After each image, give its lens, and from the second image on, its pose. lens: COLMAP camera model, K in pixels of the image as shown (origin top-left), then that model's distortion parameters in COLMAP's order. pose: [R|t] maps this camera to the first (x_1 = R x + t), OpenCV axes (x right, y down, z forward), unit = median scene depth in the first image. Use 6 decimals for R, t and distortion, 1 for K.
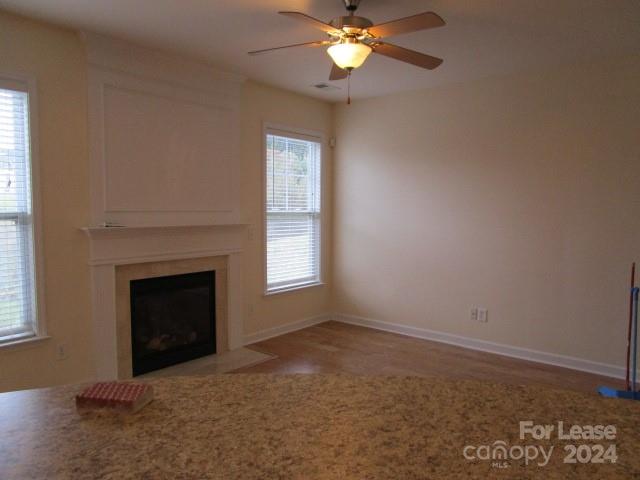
lens RADIAL K [[460.6, 0, 319.6], [0, 460.6, 239.5], [0, 0, 1]] dist [-0.026685, 0.008382]
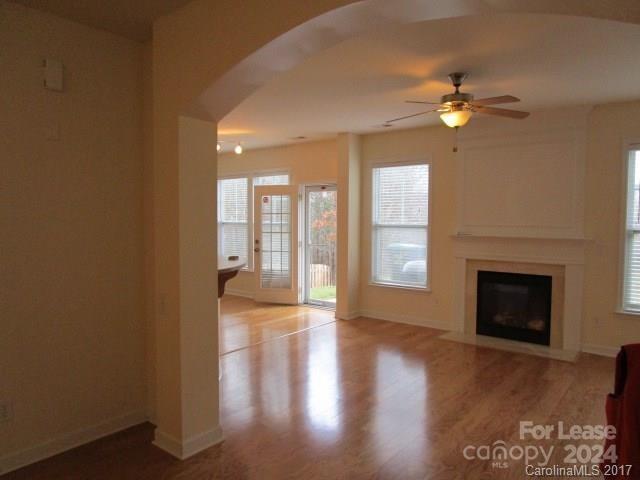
lens RADIAL K [[460.6, 0, 319.7], [0, 460.6, 240.2], [0, 0, 1]] dist [-0.026685, 0.008382]
pose [[0.037757, 0.041217, -0.998437, 1.054975], [-0.082393, 0.995875, 0.037995, -0.025240], [0.995884, 0.080829, 0.040997, 0.375728]]
